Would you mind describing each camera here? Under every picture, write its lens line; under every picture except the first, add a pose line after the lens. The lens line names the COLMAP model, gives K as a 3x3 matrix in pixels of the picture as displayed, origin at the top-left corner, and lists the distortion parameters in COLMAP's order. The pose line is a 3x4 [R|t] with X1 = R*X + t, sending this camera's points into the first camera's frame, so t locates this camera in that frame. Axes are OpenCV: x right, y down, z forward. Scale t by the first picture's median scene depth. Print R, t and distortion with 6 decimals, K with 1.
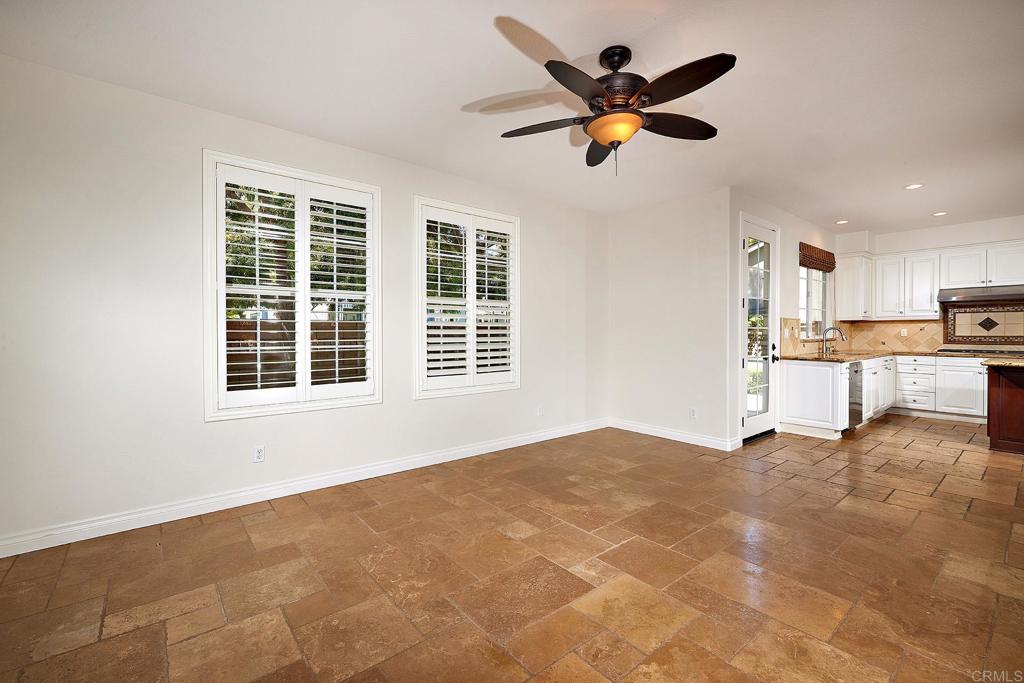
lens RADIAL K [[438.9, 0, 507.2], [0, 438.9, 336.9], [0, 0, 1]] dist [-0.001025, -0.000383]
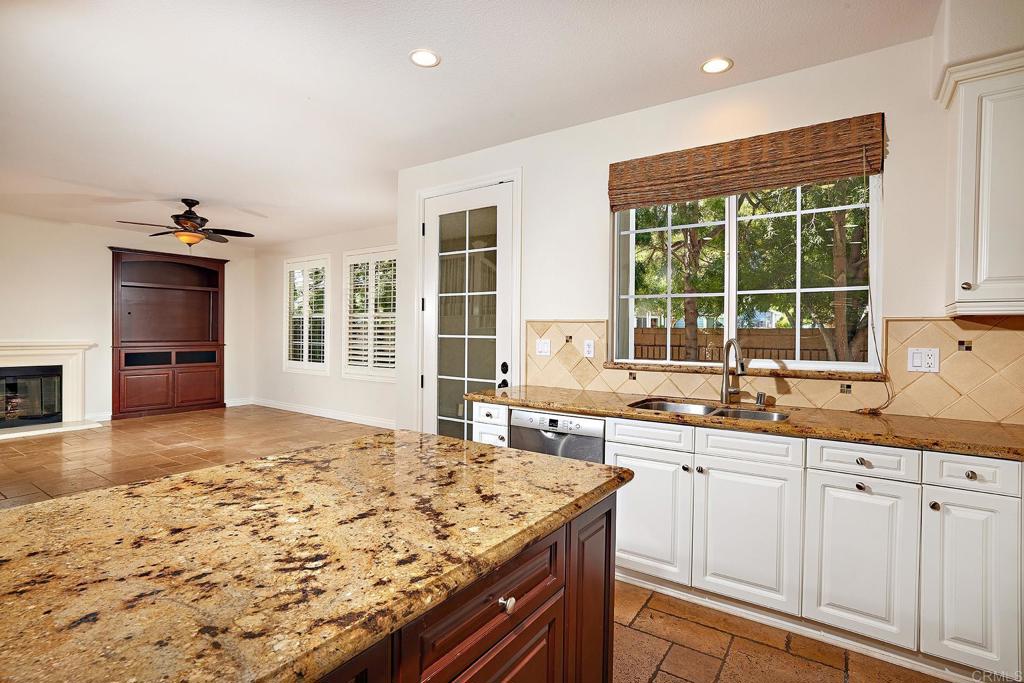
lens RADIAL K [[502.0, 0, 509.6], [0, 502.0, 336.3], [0, 0, 1]] dist [-0.040322, 0.027841]
pose [[0.274178, 0.012347, -0.961600, 1.509539], [-0.020727, 0.999761, 0.006927, -0.031229], [0.961456, 0.018032, 0.274368, 0.946914]]
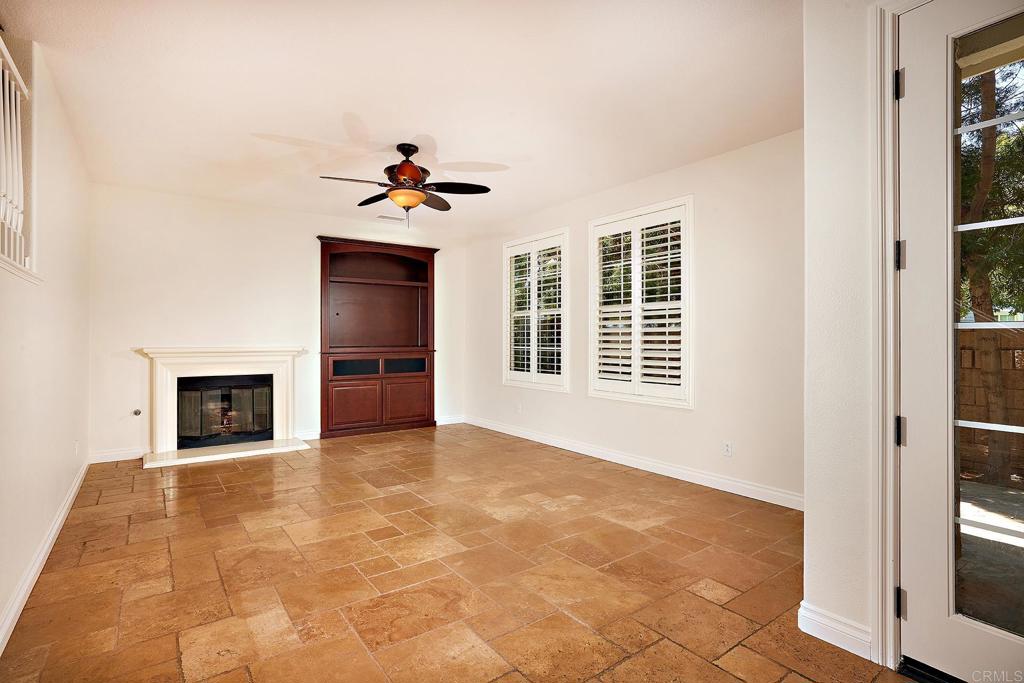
lens RADIAL K [[502.0, 0, 509.6], [0, 502.0, 336.3], [0, 0, 1]] dist [-0.040322, 0.027841]
pose [[-0.052756, -0.002376, -0.998605, 0.981521], [-0.011165, 0.999936, -0.001790, -0.009498], [0.998545, 0.011055, -0.052779, 0.749008]]
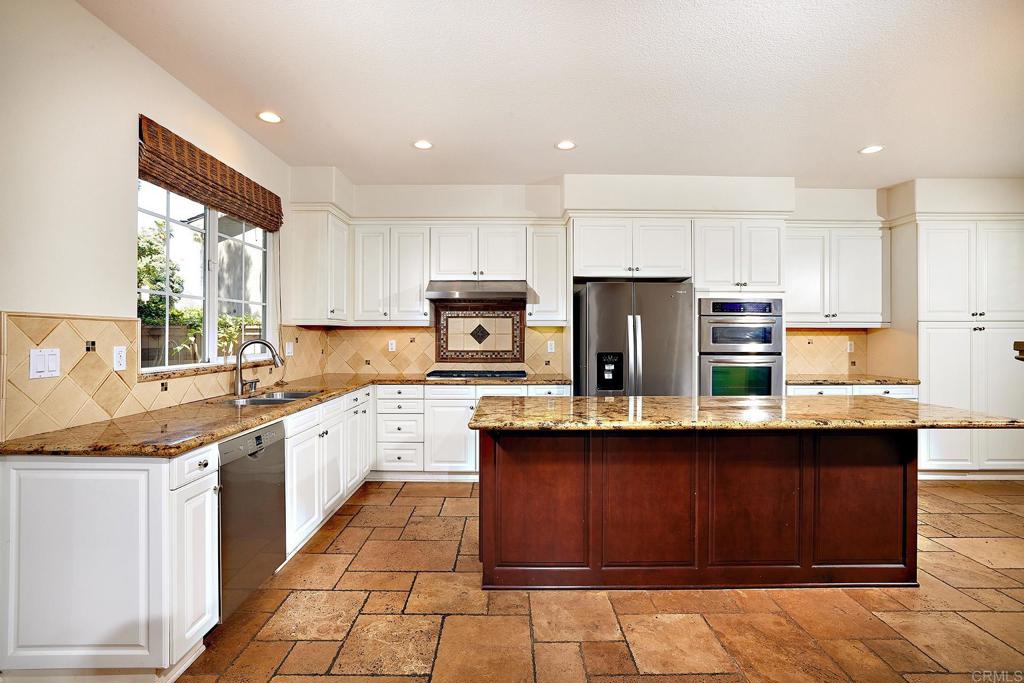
lens RADIAL K [[474.1, 0, 510.3], [0, 474.1, 337.6], [0, 0, 1]] dist [-0.046224, 0.021836]
pose [[0.626507, -0.000832, 0.779415, 0.712698], [0.005036, 0.999983, -0.002981, -0.028323], [-0.779399, 0.005793, 0.626501, 0.646113]]
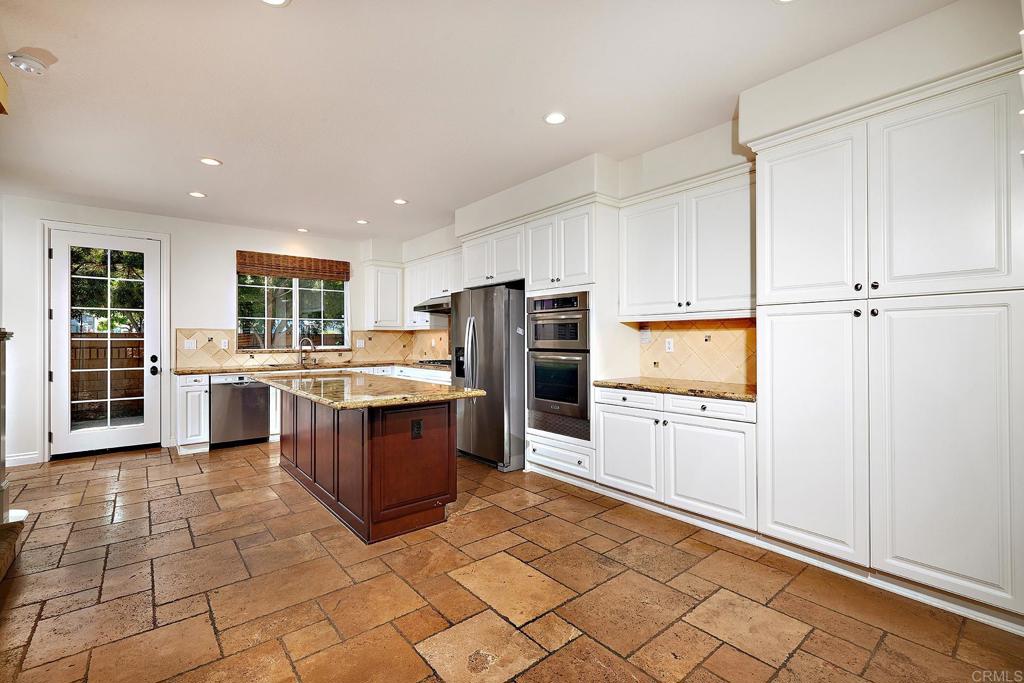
lens RADIAL K [[448.7, 0, 512.0], [0, 448.7, 341.5], [0, 0, 1]] dist [-0.000850, -0.000194]
pose [[0.999960, -0.001610, 0.008776, 1.624479], [0.001659, 0.999983, -0.005592, -0.009786], [-0.008767, 0.005606, 0.999946, 0.001126]]
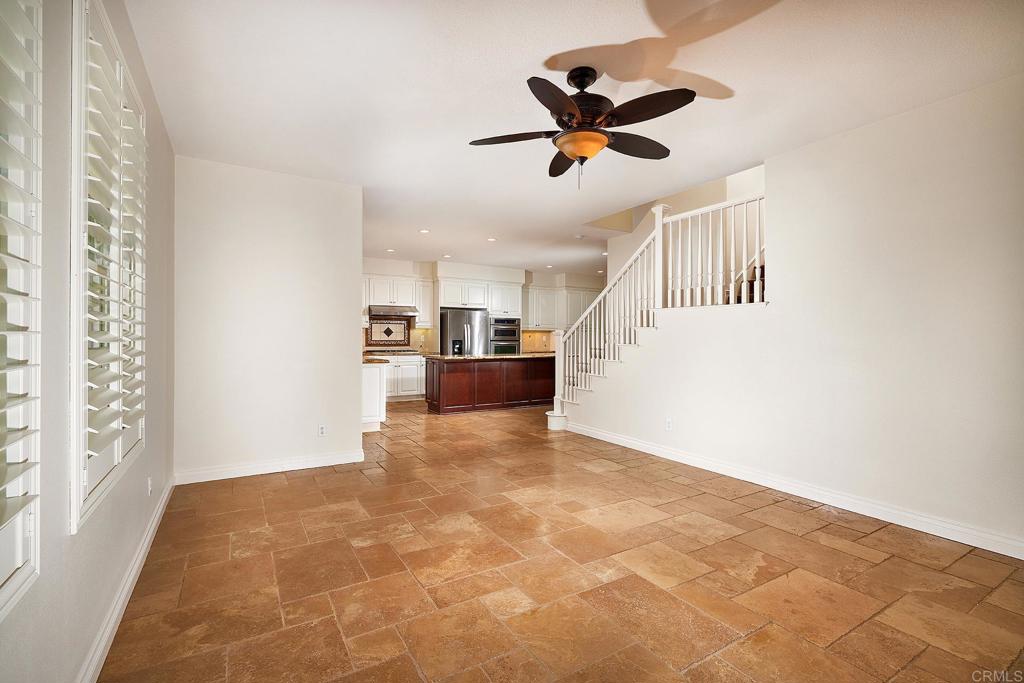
lens RADIAL K [[460.4, 0, 512.0], [0, 460.4, 341.5], [0, 0, 1]] dist [-0.000667, -0.000169]
pose [[0.141262, -0.007123, 0.989947, -0.451144], [0.007301, 0.999954, 0.006153, -0.006338], [-0.989945, 0.006359, 0.141308, 0.530501]]
